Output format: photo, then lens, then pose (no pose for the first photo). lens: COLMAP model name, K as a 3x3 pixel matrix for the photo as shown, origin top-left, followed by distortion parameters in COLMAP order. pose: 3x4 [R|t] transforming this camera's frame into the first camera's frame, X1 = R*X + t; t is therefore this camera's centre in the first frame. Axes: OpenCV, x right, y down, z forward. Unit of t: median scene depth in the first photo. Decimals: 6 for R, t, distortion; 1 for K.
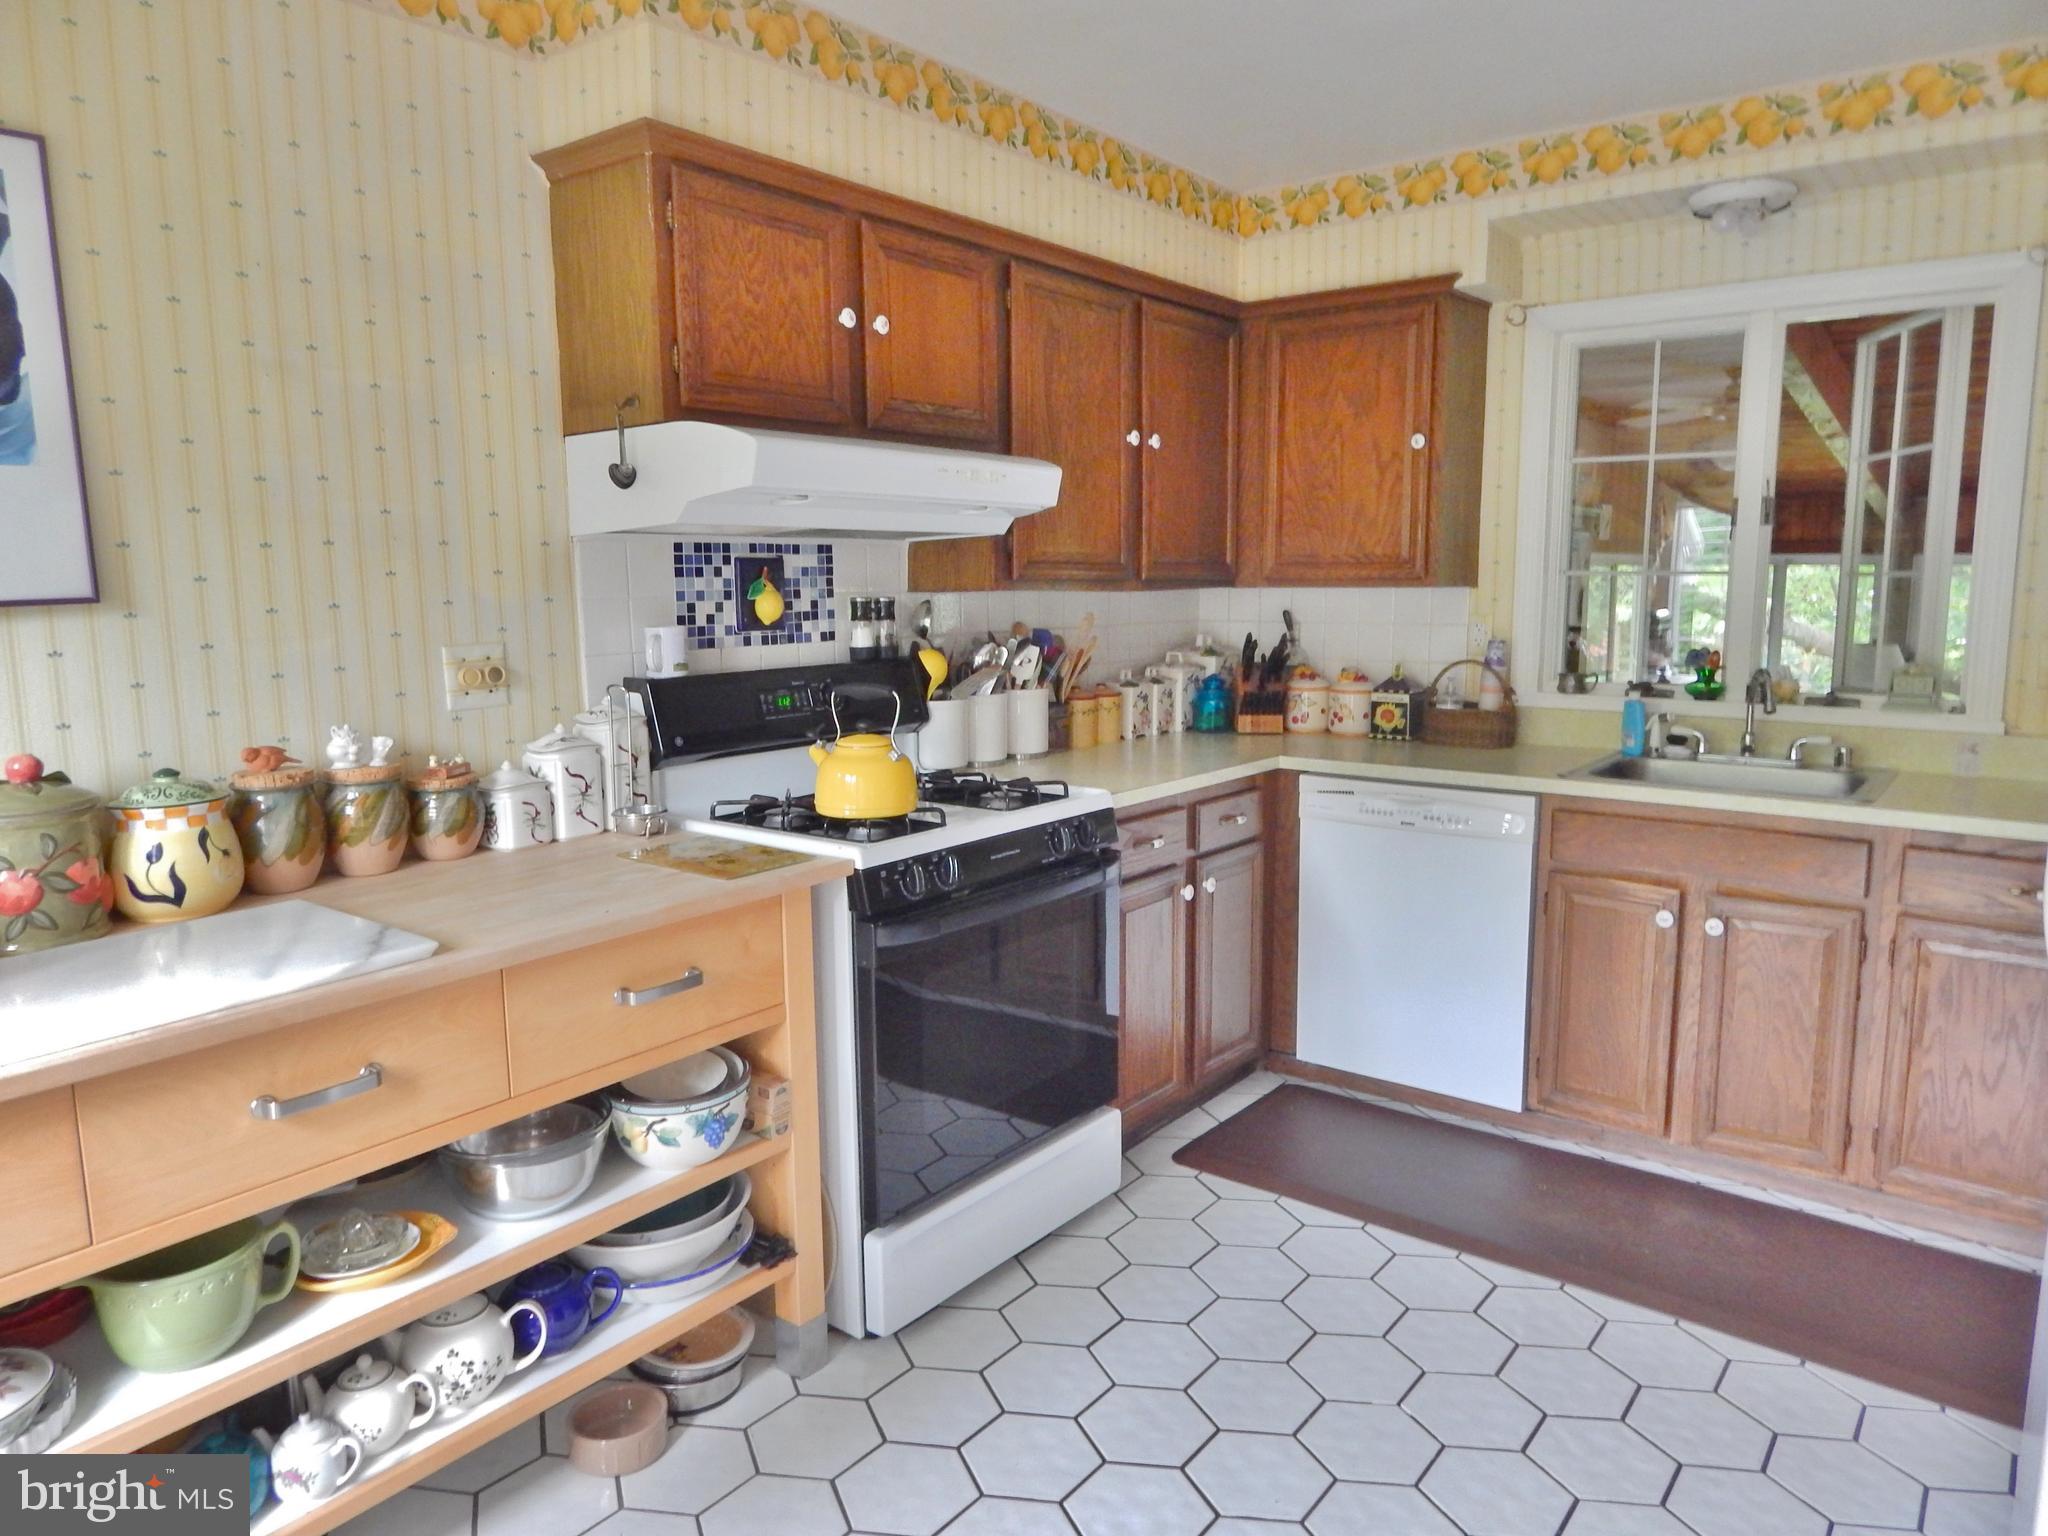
lens RADIAL K [[1347.7, 0, 1025.8], [0, 1347.7, 747.0], [0, 0, 1]] dist [0.003160, -0.009724]
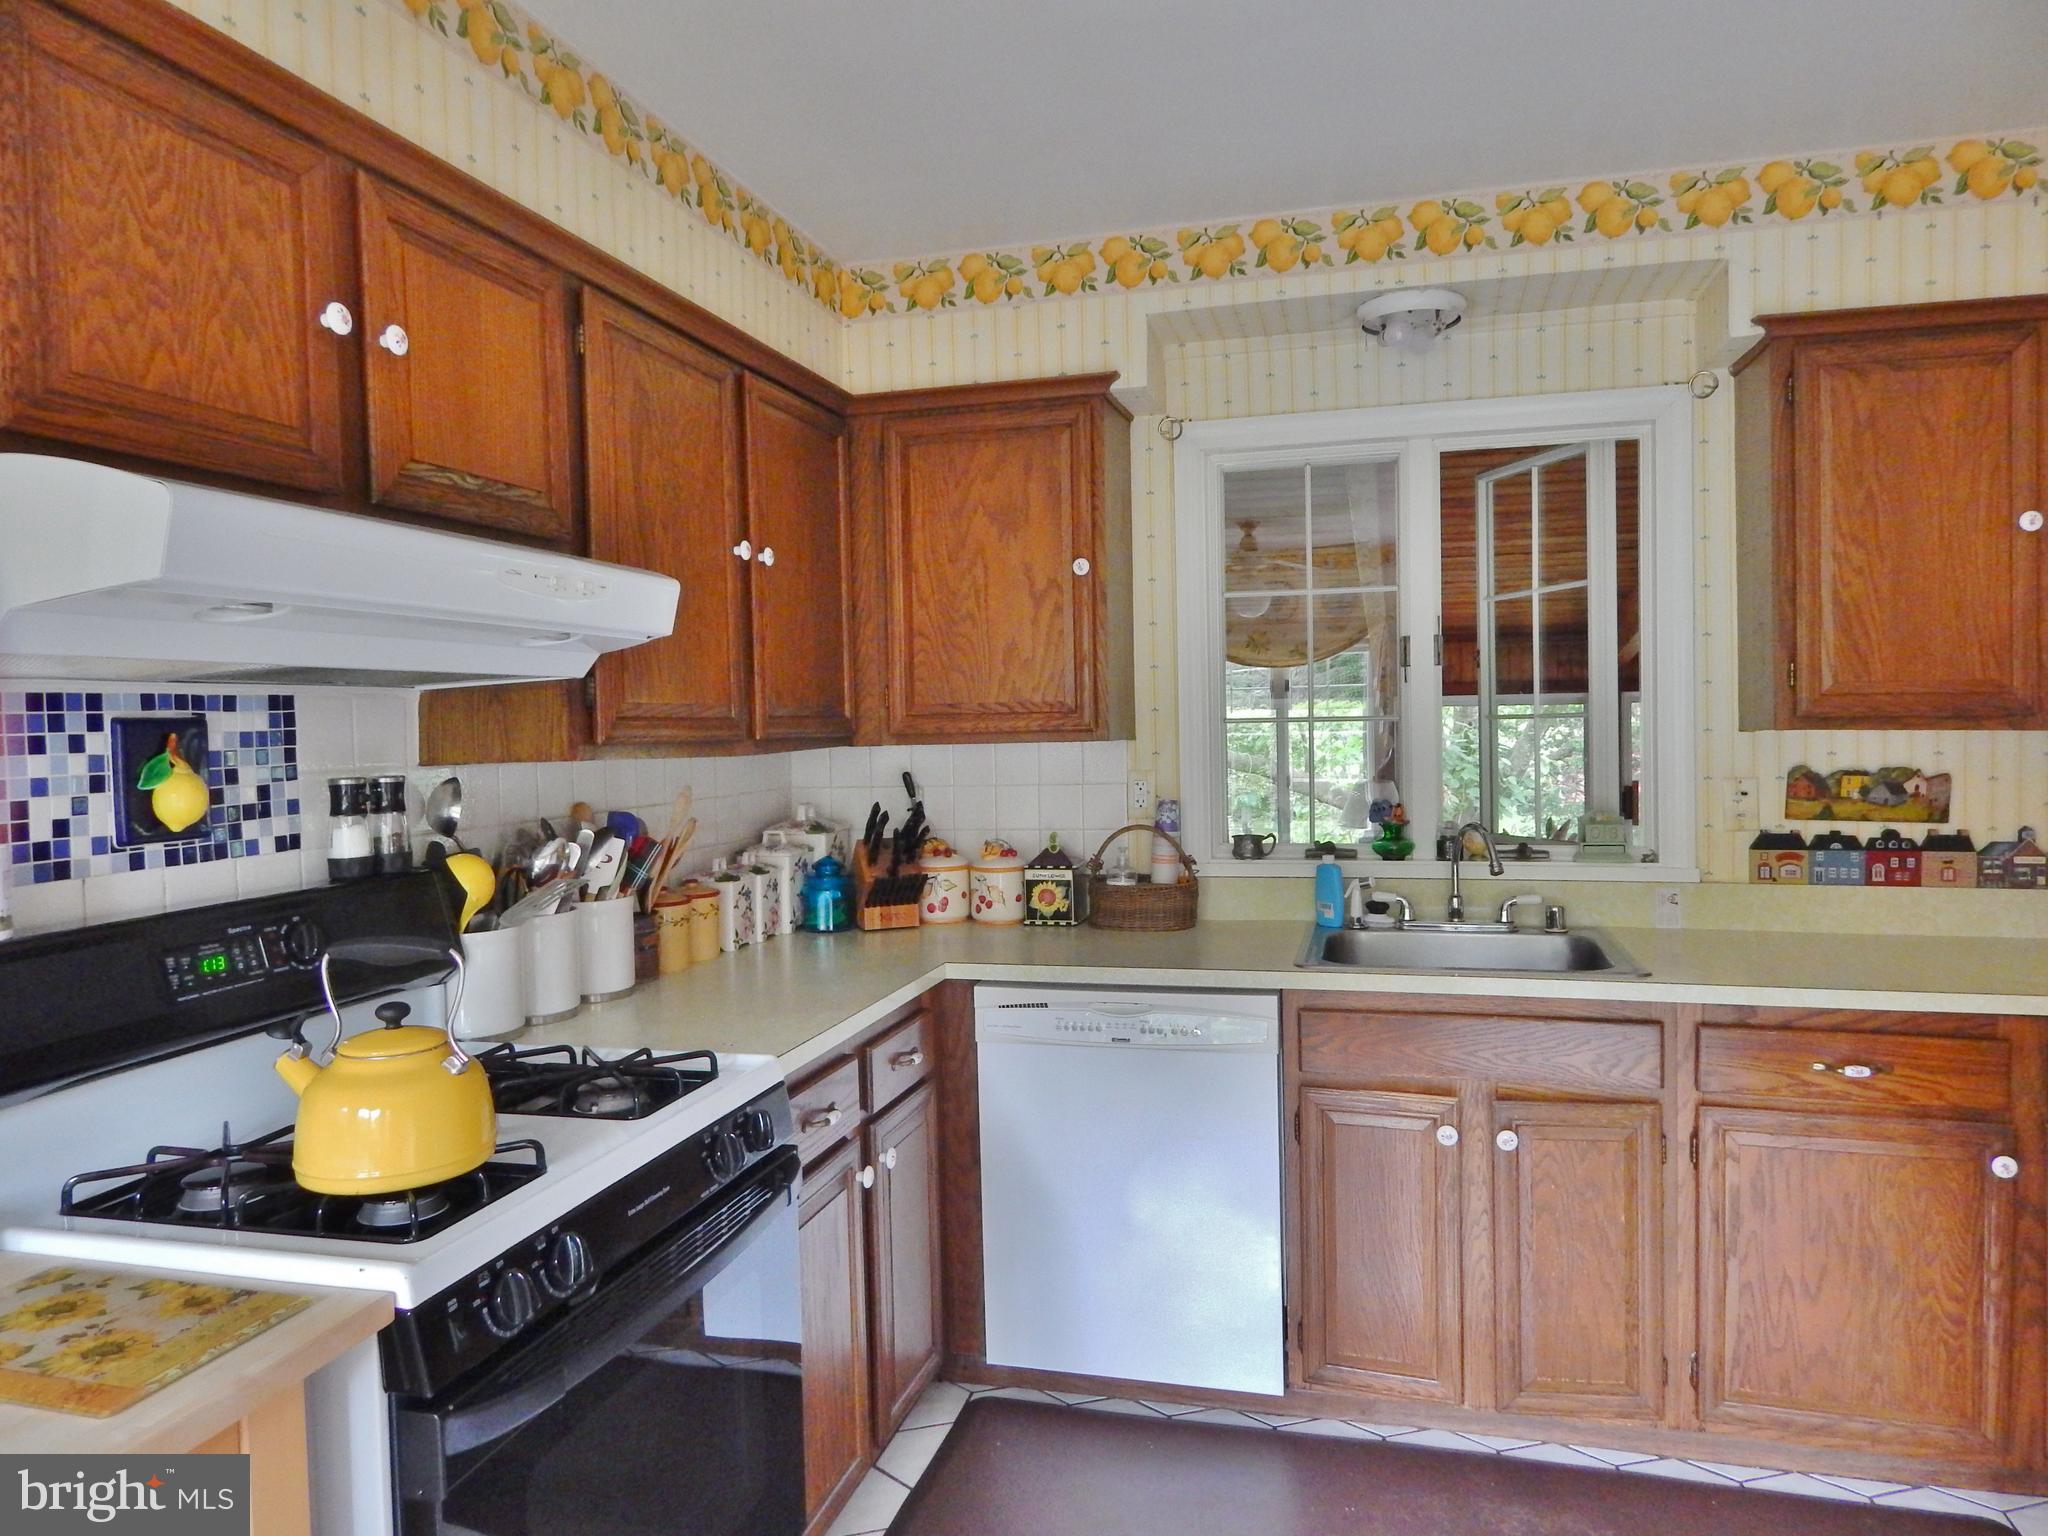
lens RADIAL K [[1347.7, 0, 1025.8], [0, 1347.7, 747.0], [0, 0, 1]] dist [0.003160, -0.009724]
pose [[0.922182, -0.024090, 0.386004, -0.070961], [0.067355, 0.992810, -0.098955, -0.041016], [-0.380845, 0.117254, 0.917174, 0.295165]]
